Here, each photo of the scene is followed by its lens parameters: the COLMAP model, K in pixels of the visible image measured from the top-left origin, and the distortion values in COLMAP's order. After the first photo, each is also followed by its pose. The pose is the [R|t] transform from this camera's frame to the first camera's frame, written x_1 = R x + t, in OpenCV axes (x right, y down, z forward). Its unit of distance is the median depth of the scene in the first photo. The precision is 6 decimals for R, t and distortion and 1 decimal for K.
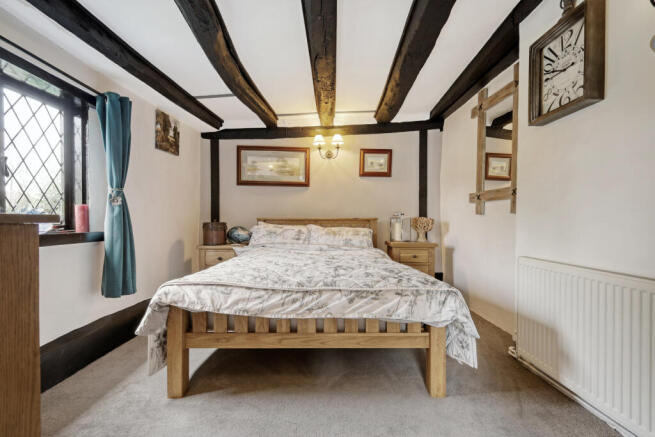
lens RADIAL K [[287.5, 0, 328.5], [0, 287.5, 219.3], [0, 0, 1]] dist [0.004164, -0.000152]
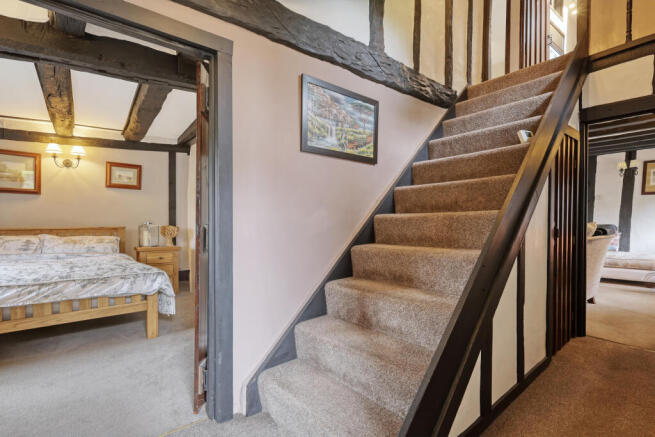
lens RADIAL K [[311.6, 0, 333.3], [0, 311.6, 224.7], [0, 0, 1]] dist [0.008491, -0.001073]
pose [[0.769682, -0.007400, 0.638385, 0.017605], [0.004092, 0.999969, 0.006658, -0.018239], [-0.638415, -0.002513, 0.769688, -0.478428]]
